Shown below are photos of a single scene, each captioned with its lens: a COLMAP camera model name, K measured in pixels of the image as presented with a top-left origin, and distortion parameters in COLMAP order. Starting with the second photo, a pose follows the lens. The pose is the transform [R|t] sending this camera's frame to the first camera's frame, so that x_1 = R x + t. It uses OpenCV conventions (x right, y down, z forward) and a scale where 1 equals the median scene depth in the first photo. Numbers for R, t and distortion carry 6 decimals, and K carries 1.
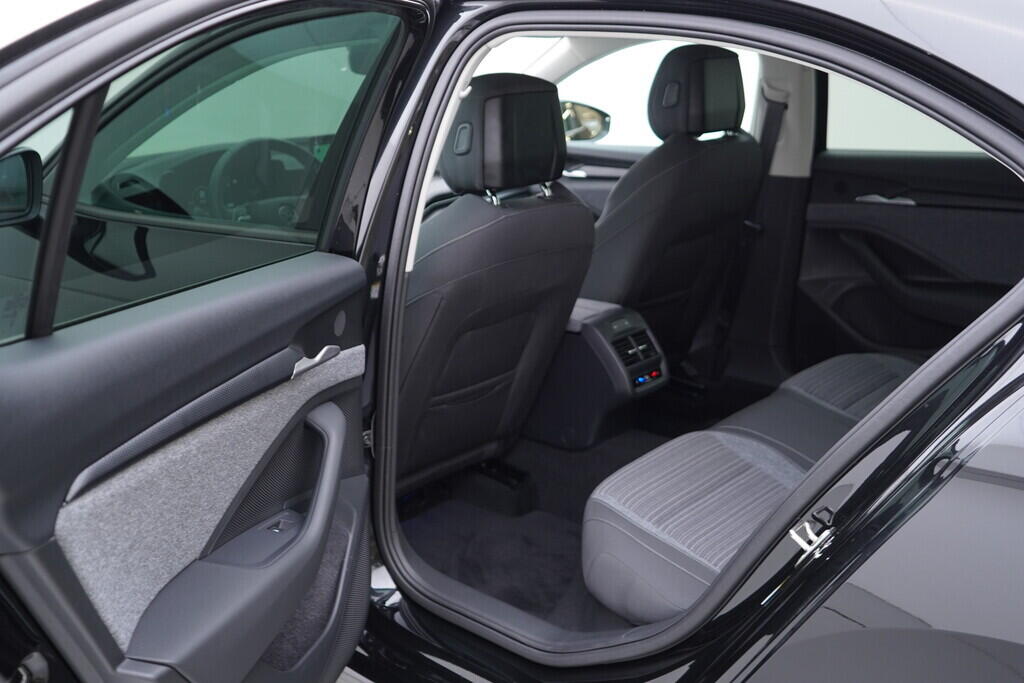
lens RADIAL K [[1071.9, 0, 513.1], [0, 1071.9, 341.5], [0, 0, 1]] dist [0.004461, 0.000000]
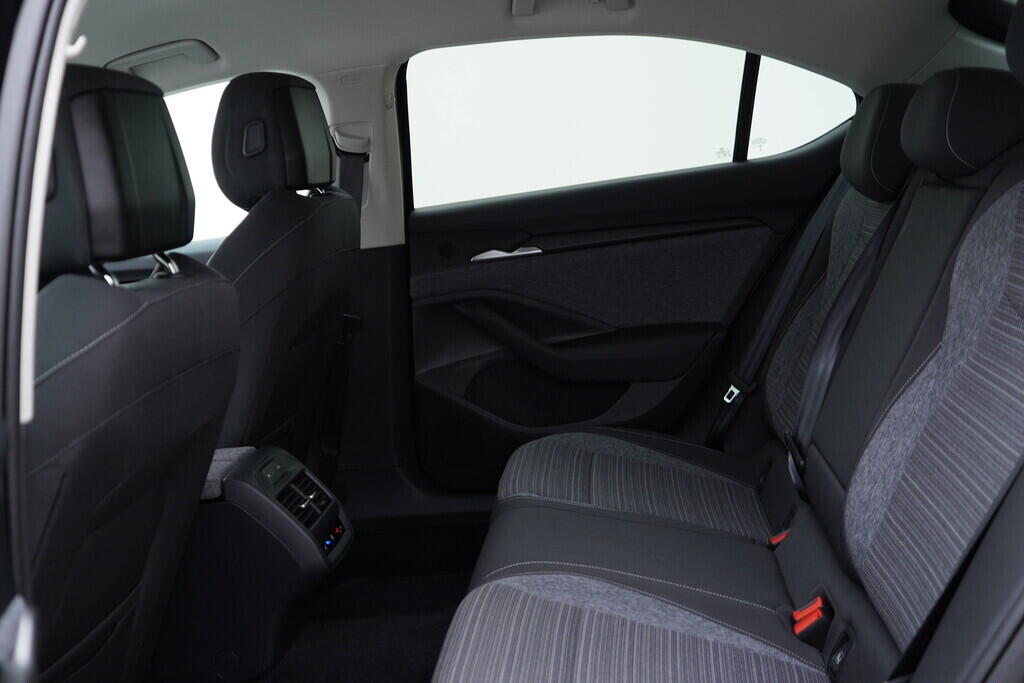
lens RADIAL K [[1071.9, 0, 510.2], [0, 1071.9, 341.2], [0, 0, 1]] dist [0.004461, 0.000000]
pose [[0.817697, -0.177737, 0.547523, -0.126743], [0.256298, 0.964074, -0.069809, -0.009180], [-0.515445, 0.197412, 0.833873, 0.358138]]
